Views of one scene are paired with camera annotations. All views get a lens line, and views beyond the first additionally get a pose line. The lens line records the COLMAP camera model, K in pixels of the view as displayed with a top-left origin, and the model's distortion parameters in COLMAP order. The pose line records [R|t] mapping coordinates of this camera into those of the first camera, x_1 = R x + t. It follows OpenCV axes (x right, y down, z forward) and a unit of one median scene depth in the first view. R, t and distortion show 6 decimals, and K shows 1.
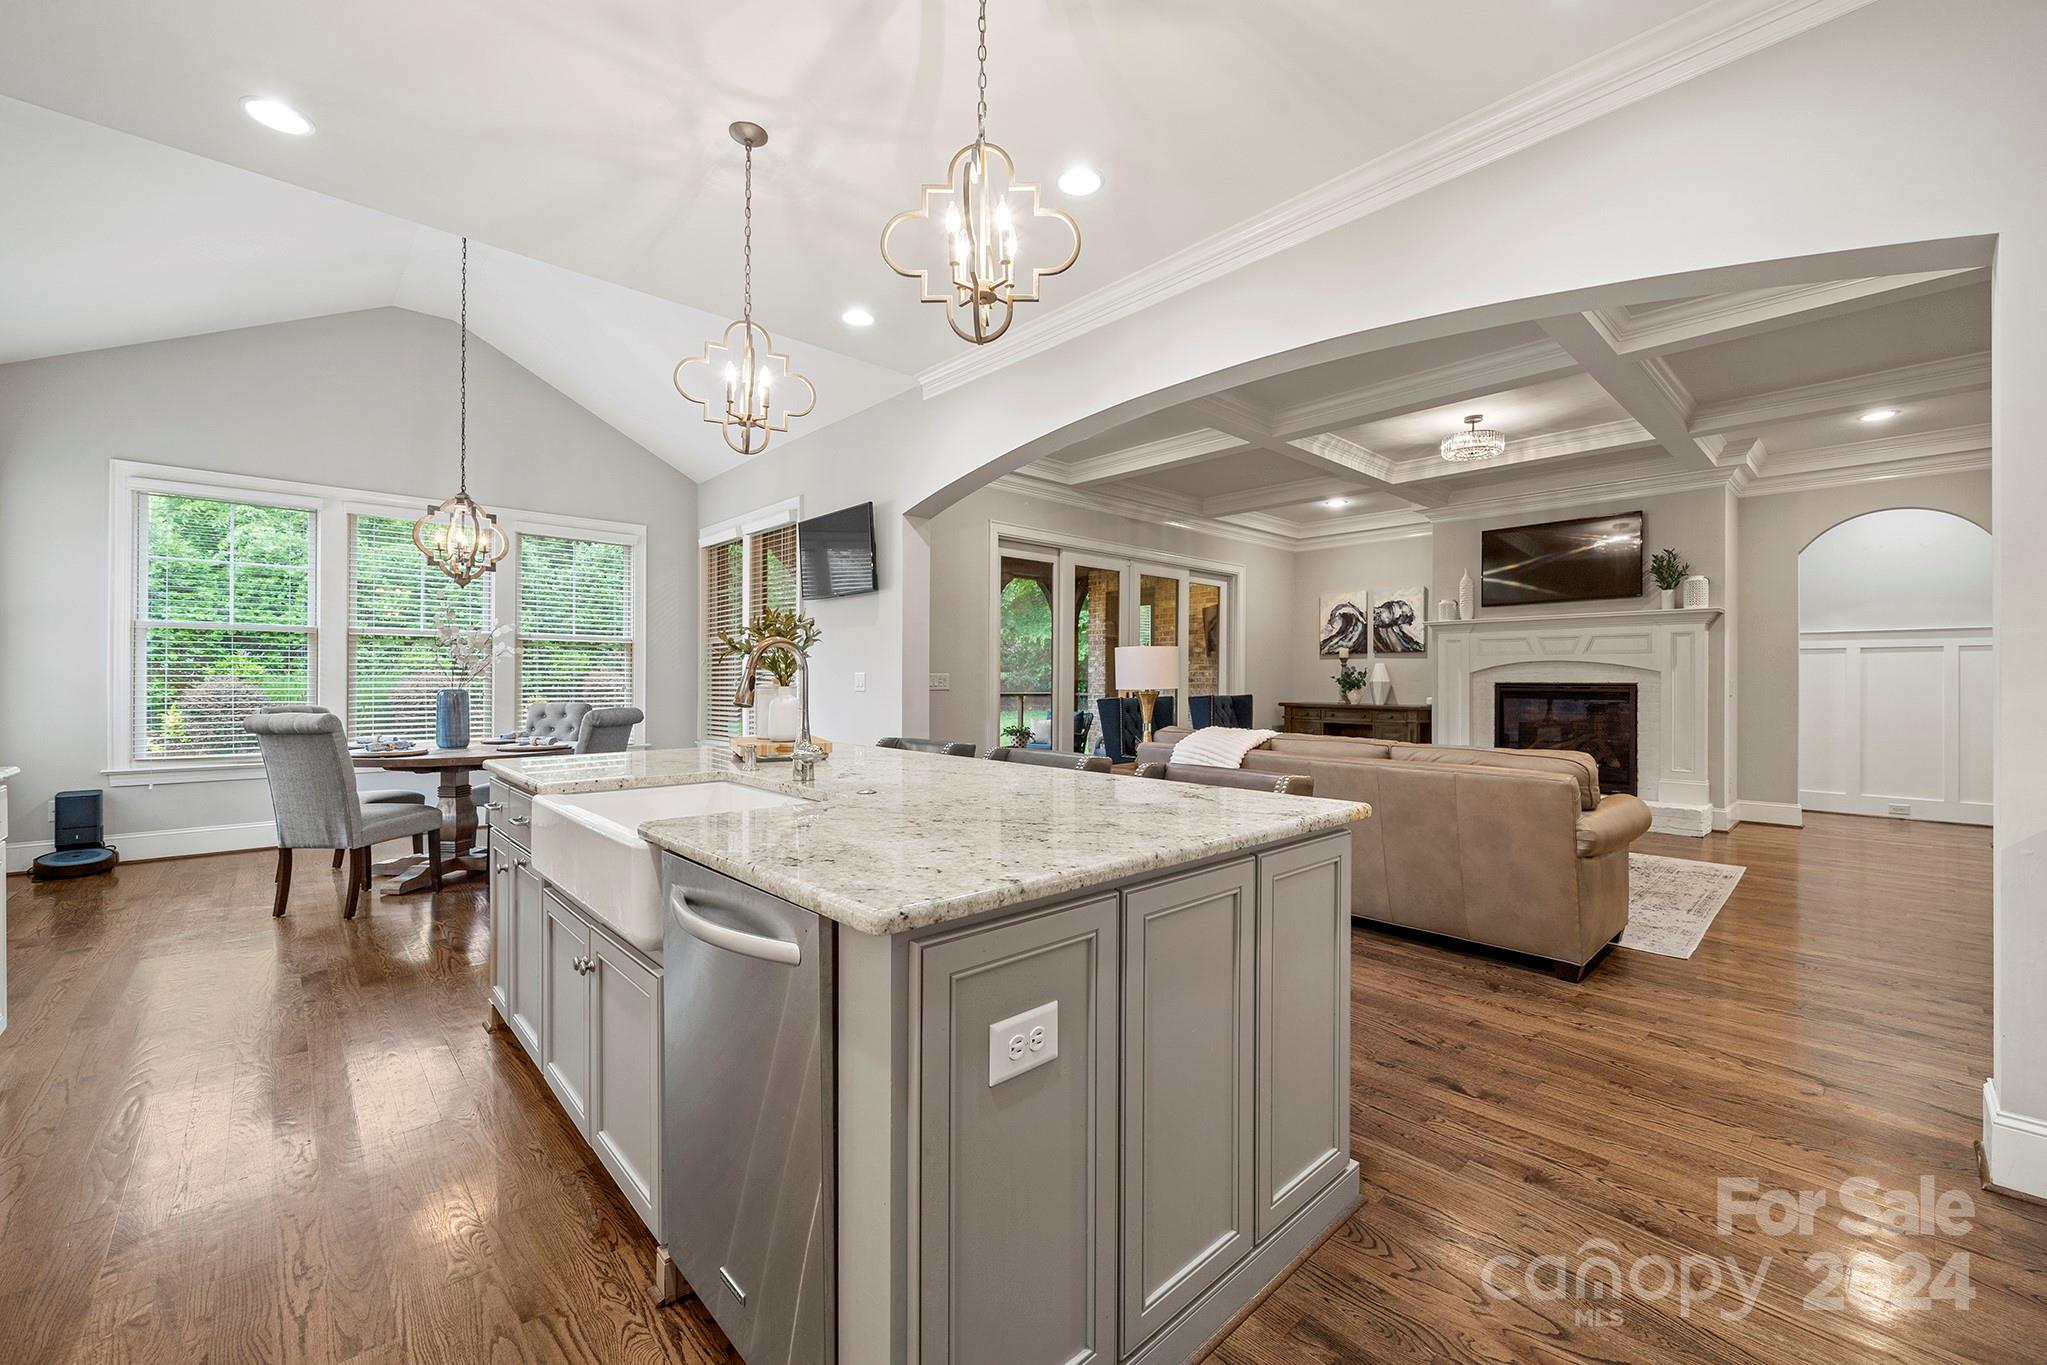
lens RADIAL K [[823.3, 0, 1016.6], [0, 823.3, 673.1], [0, 0, 1]] dist [0.000775, -0.000042]
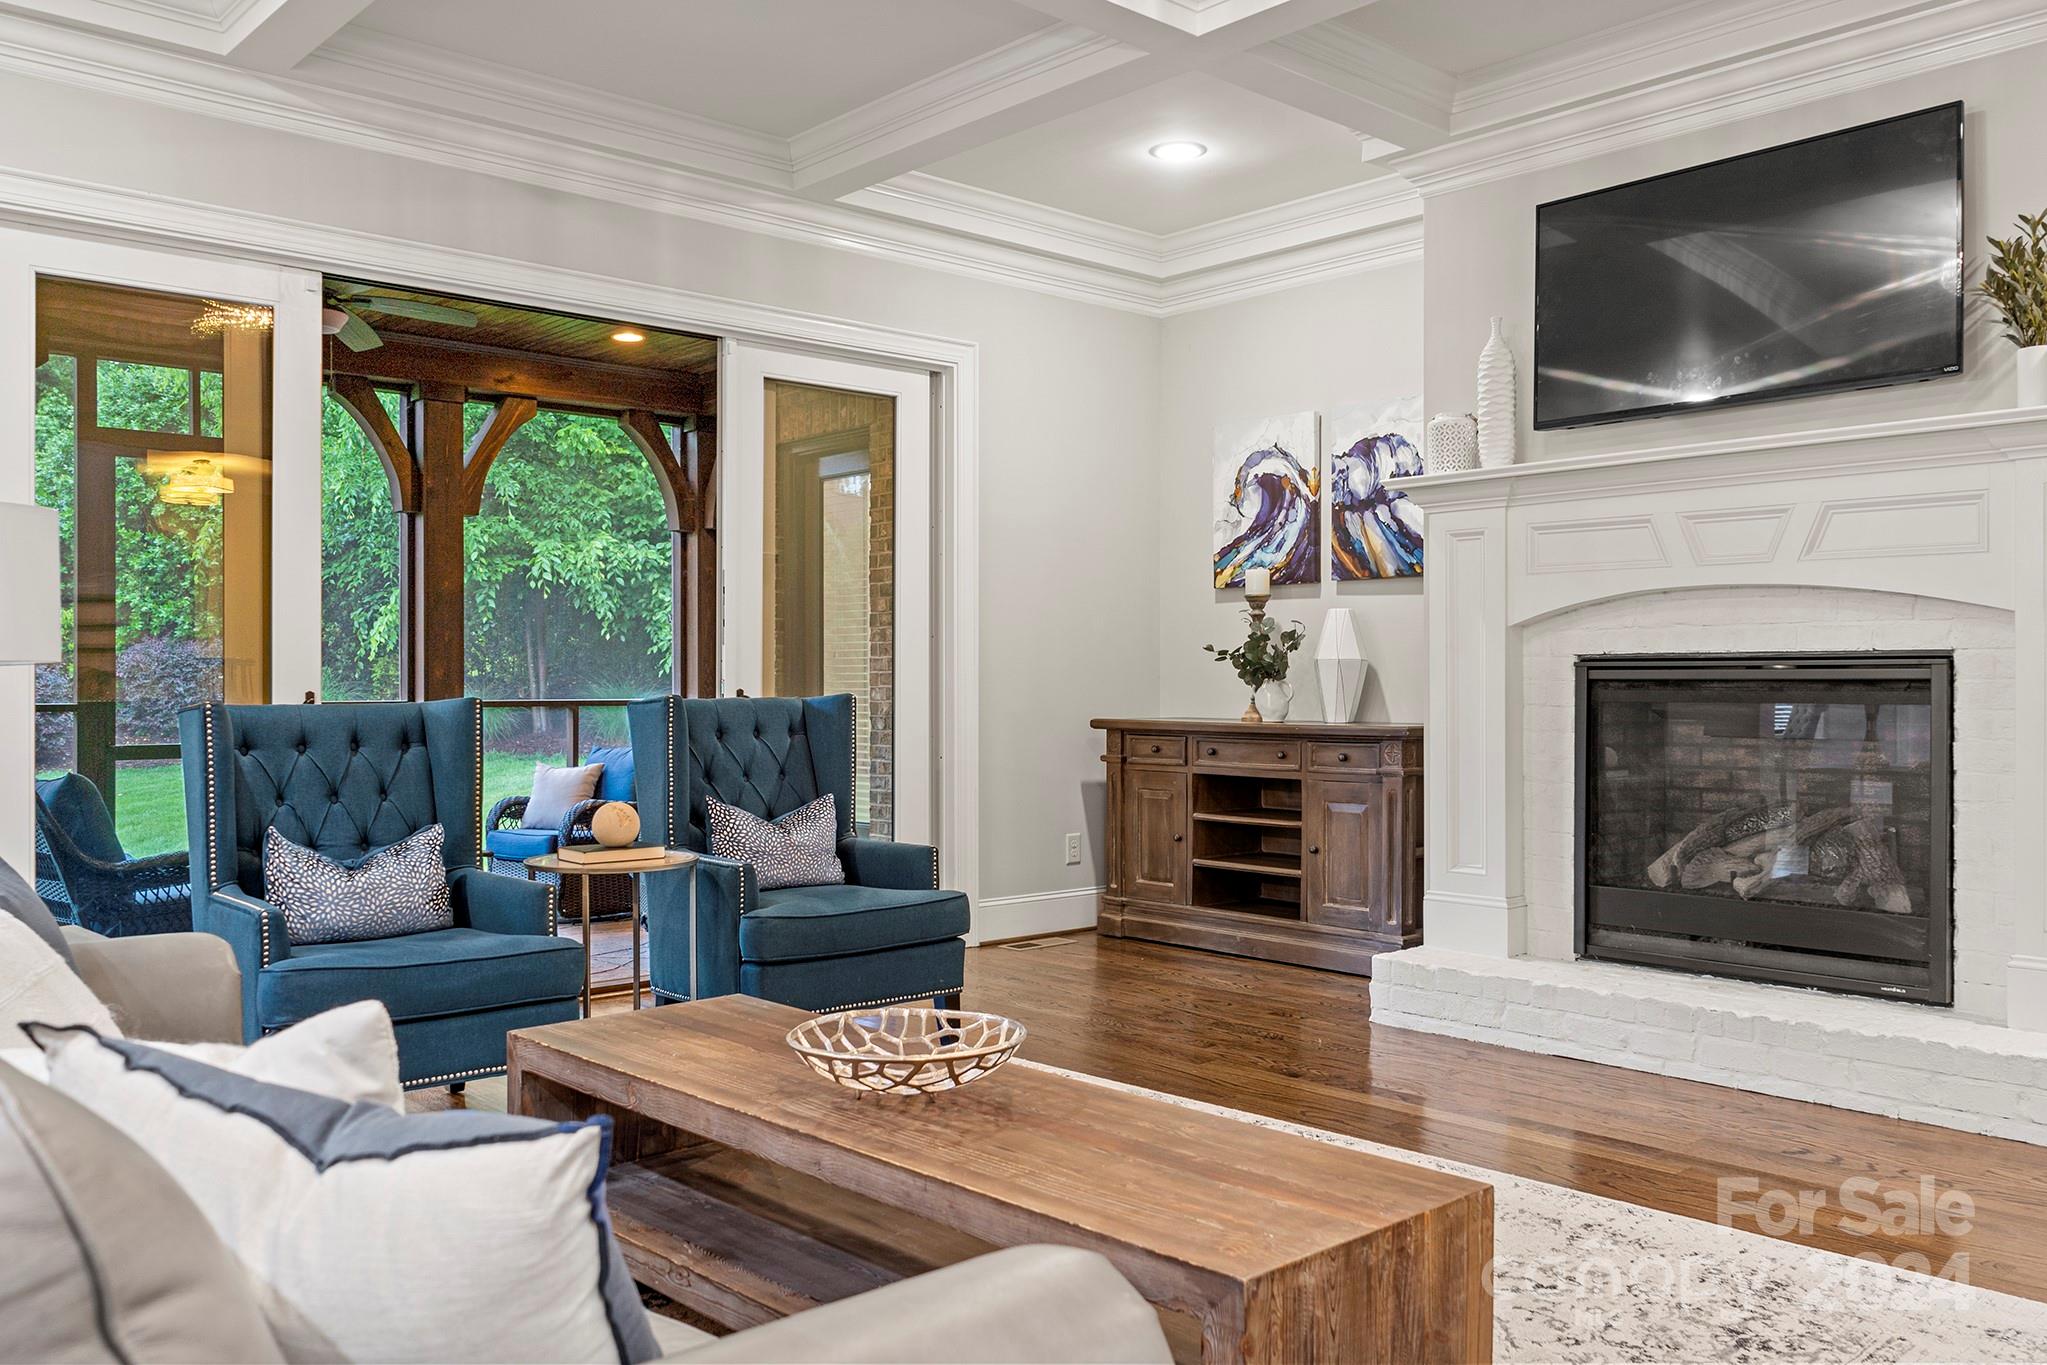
lens RADIAL K [[1618.4, 0, 1022.7], [0, 1618.4, 688.5], [0, 0, 1]] dist [-0.016800, -0.009292]
pose [[0.999946, -0.010064, 0.002497, 0.300881], [0.010023, 0.999820, 0.016119, 0.010288], [-0.002659, -0.016093, 0.999867, 0.292094]]
